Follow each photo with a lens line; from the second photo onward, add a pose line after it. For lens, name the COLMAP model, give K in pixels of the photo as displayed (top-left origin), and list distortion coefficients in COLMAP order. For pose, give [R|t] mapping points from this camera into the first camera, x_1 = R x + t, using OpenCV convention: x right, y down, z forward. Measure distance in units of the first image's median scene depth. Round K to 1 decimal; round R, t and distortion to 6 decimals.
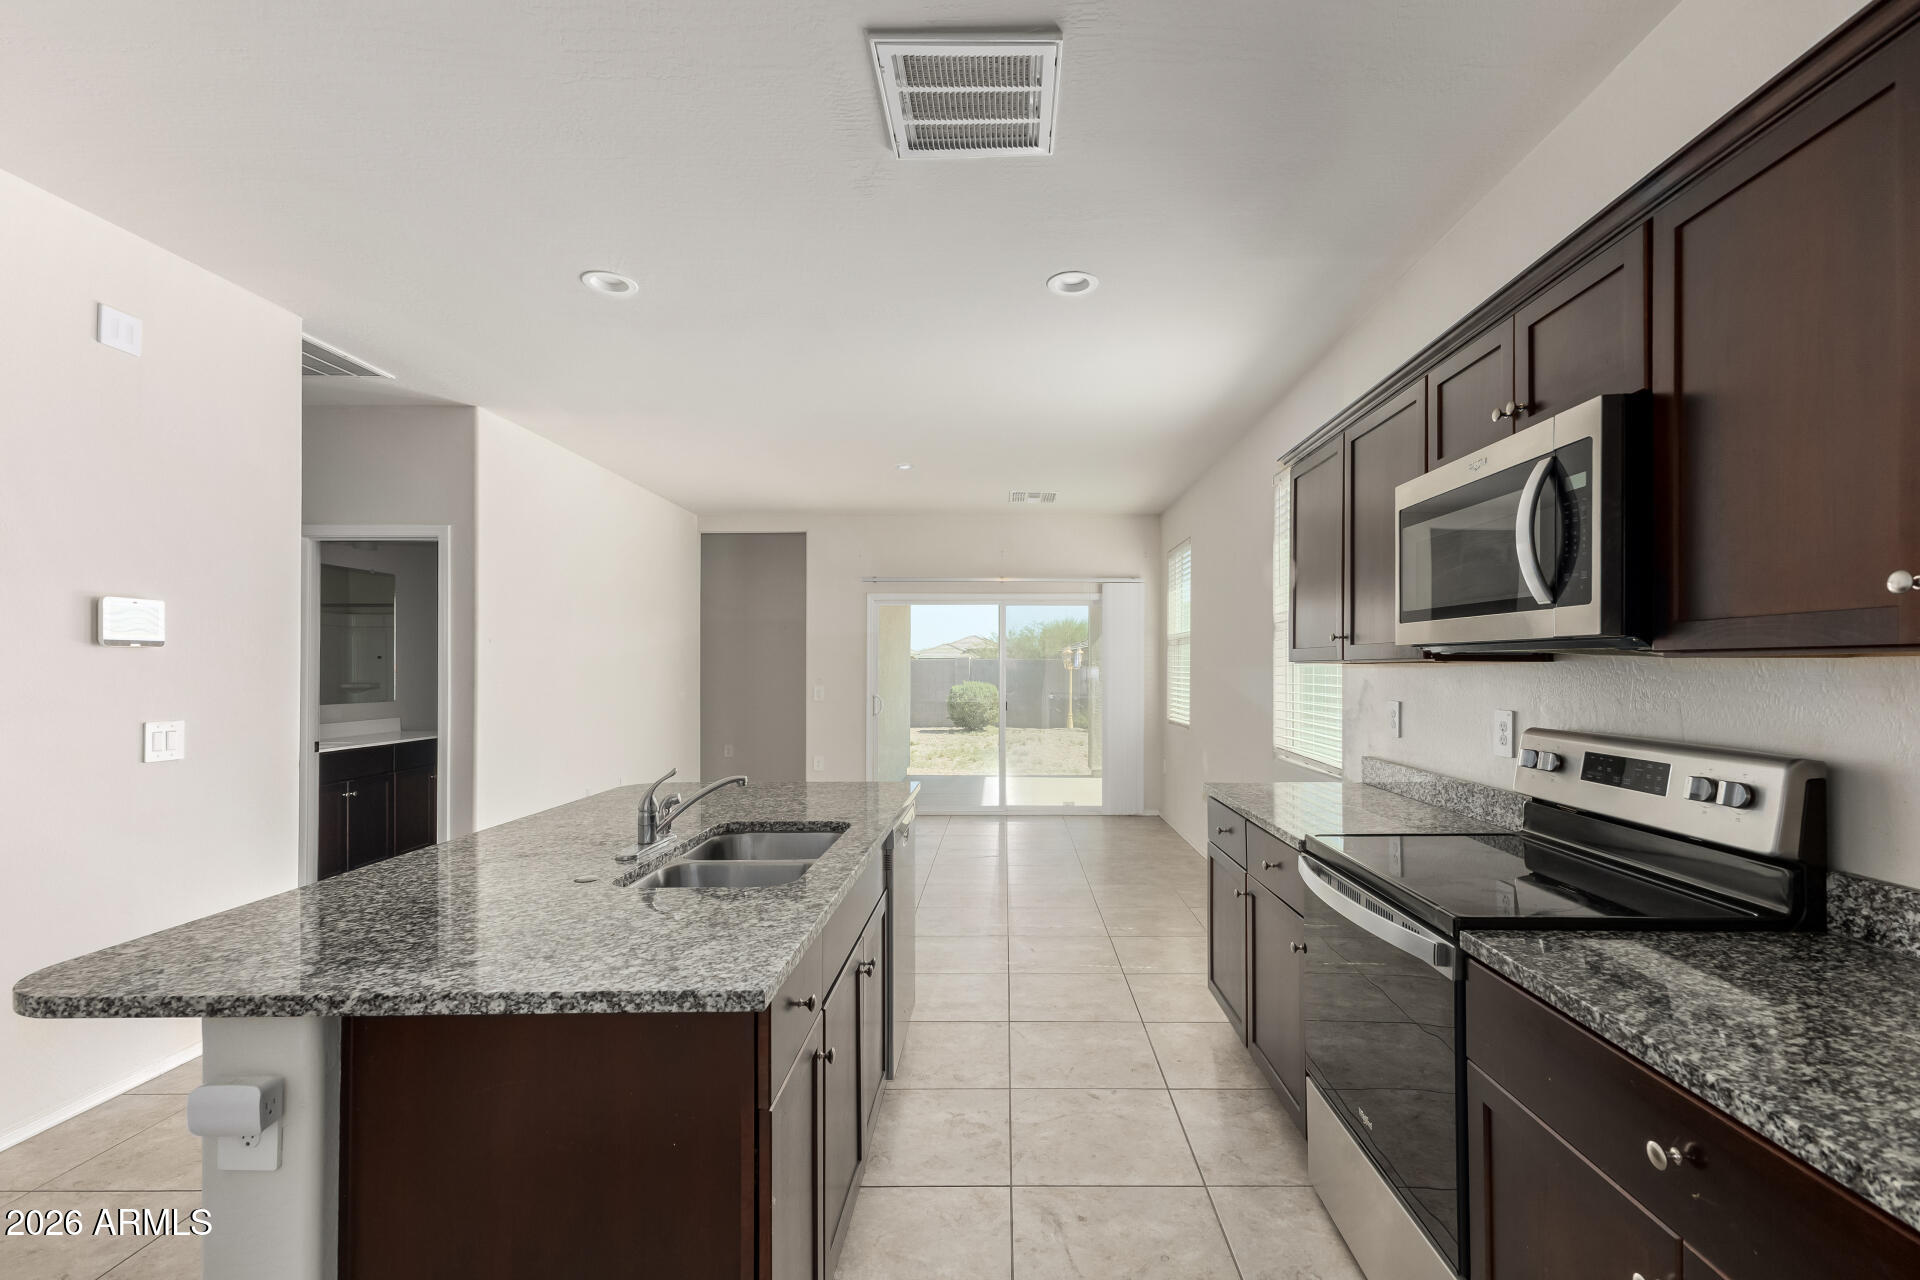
lens RADIAL K [[835.6, 0, 990.6], [0, 835.6, 651.4], [0, 0, 1]] dist [0.018325, -0.003880]
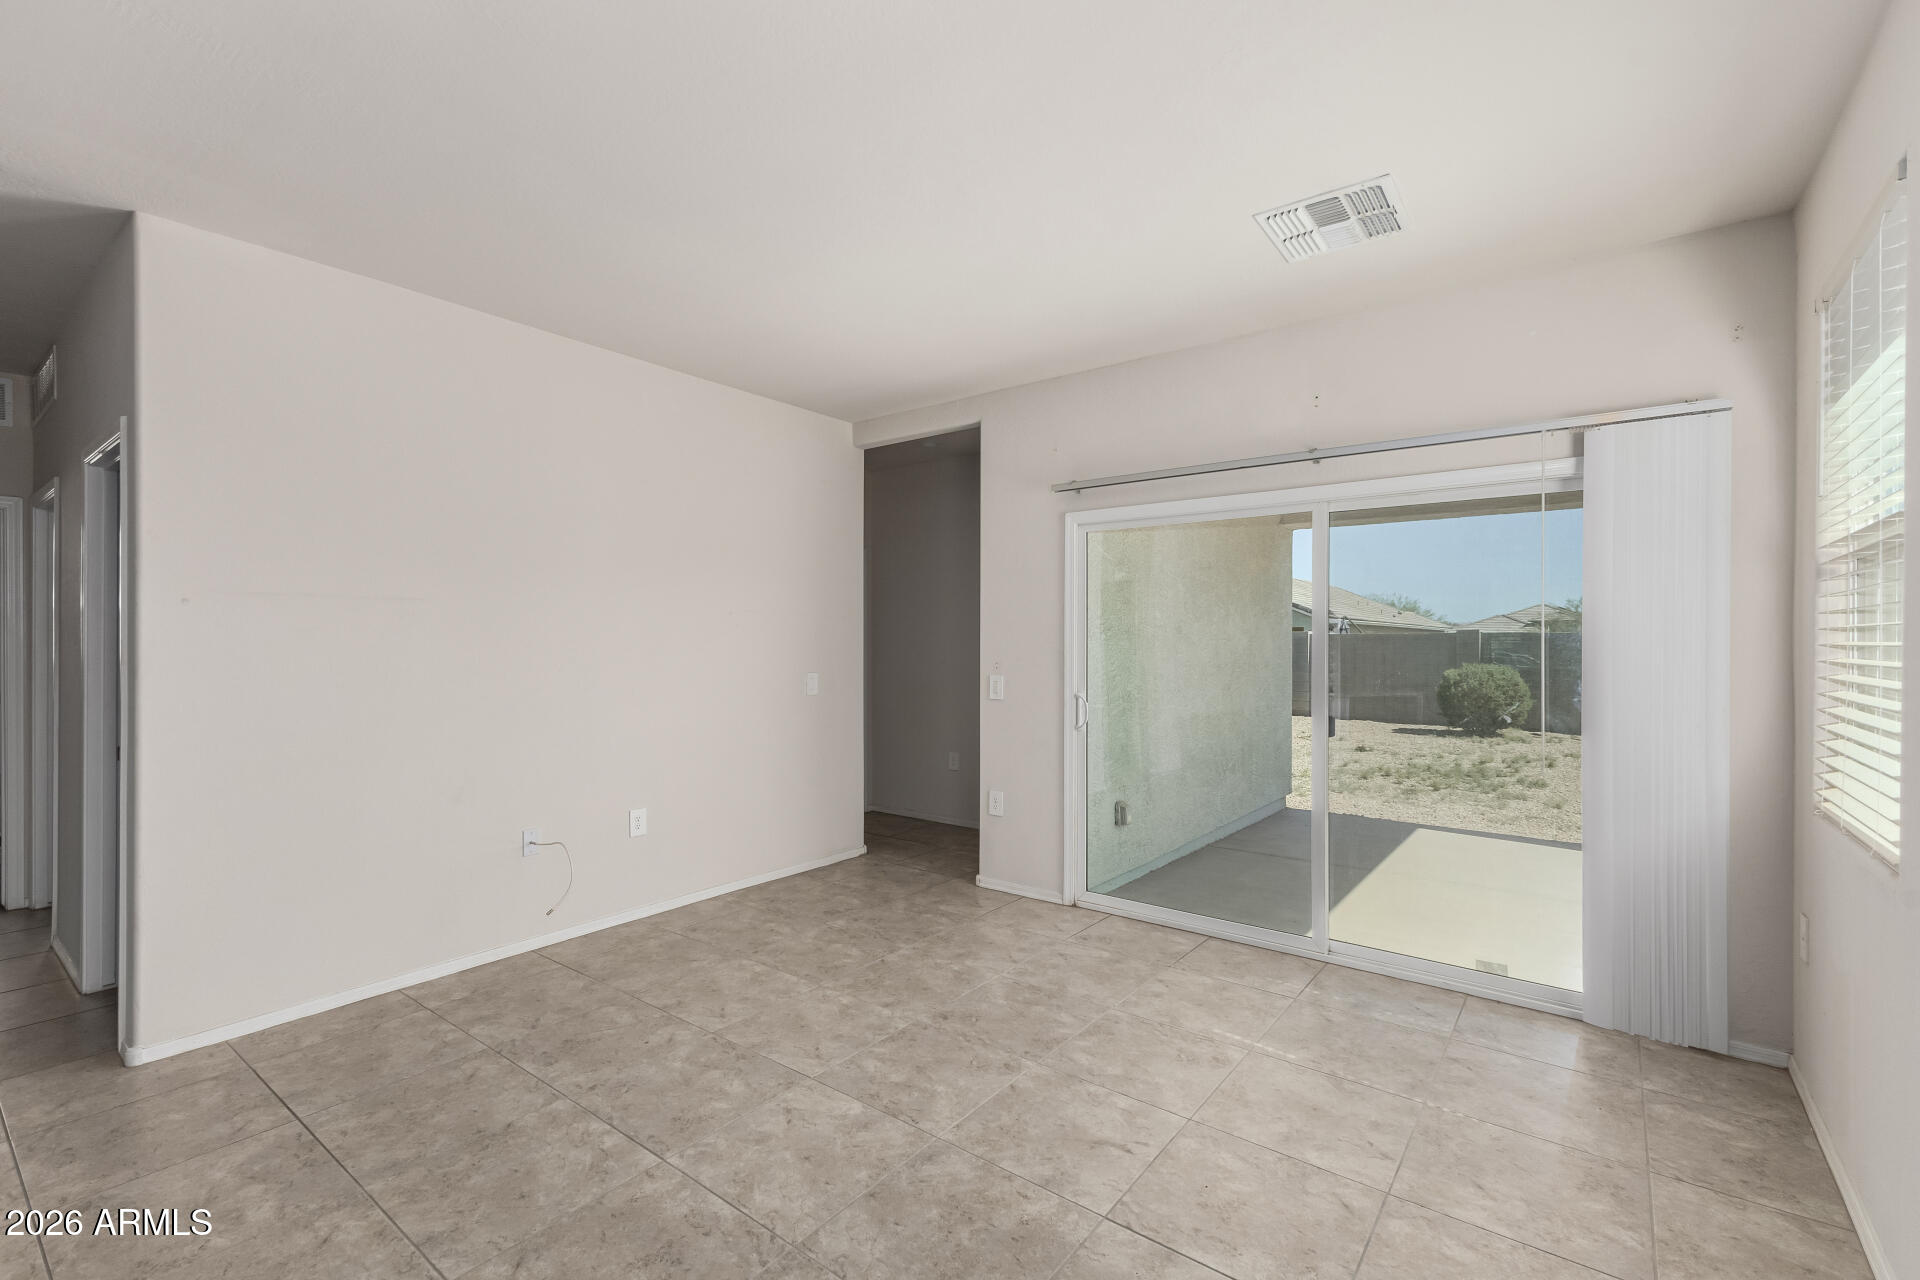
lens RADIAL K [[835.6, 0, 965.0], [0, 835.6, 643.6], [0, 0, 1]] dist [0.018325, -0.003880]
pose [[0.794276, -0.000905, -0.607557, 0.677239], [0.013630, 0.999774, 0.016330, 0.038430], [0.607405, -0.021252, 0.794108, 2.419996]]
